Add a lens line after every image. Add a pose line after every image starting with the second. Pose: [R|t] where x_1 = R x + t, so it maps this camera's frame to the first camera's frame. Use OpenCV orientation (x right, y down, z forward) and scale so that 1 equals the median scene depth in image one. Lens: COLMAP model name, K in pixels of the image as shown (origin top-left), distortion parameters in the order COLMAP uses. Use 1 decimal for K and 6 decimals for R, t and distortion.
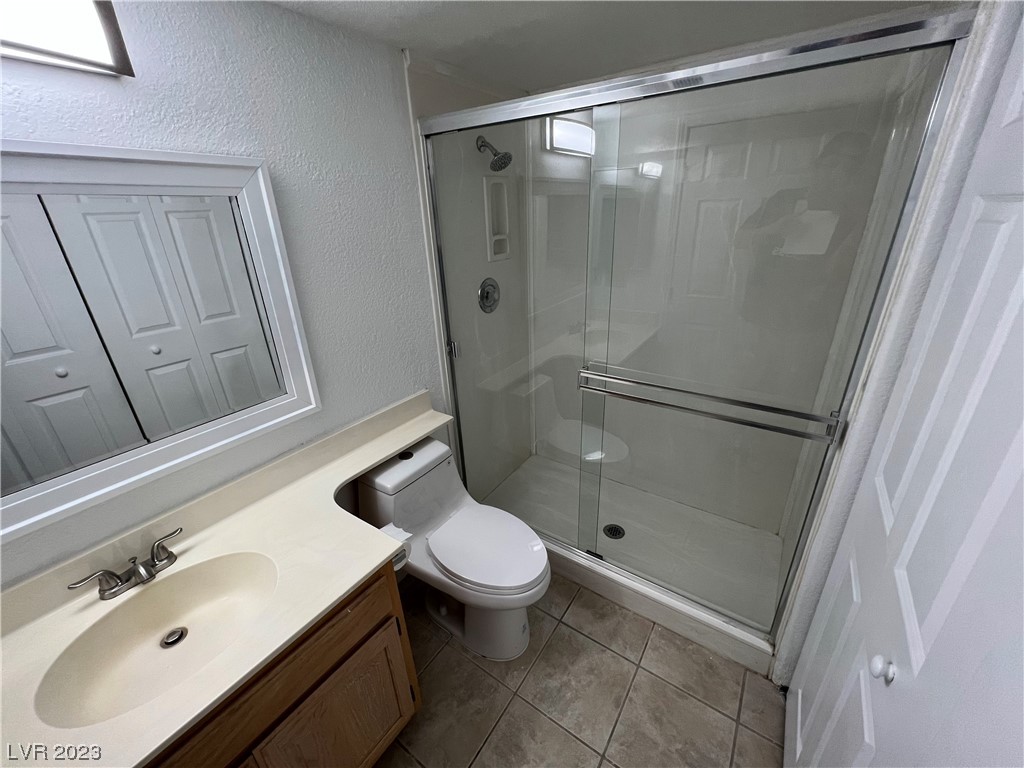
lens RADIAL K [[407.6, 0, 511.1], [0, 407.6, 382.1], [0, 0, 1]] dist [-0.002130, 0.000705]
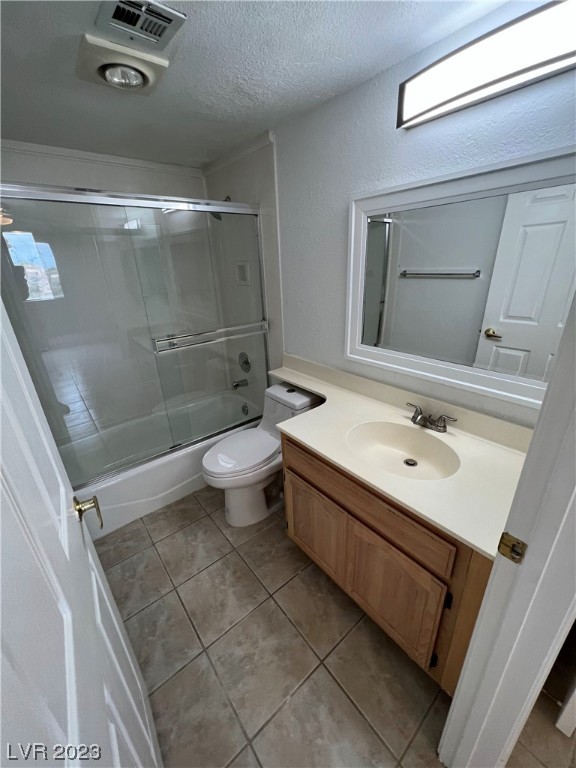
lens RADIAL K [[305.7, 0, 287.9], [0, 305.7, 383.6], [0, 0, 1]] dist [-0.002130, 0.000705]
pose [[-0.291339, 0.395014, -0.871255, 0.320129], [-0.321766, 0.817234, 0.478117, -0.095453], [0.900882, 0.419634, -0.110990, 0.537223]]
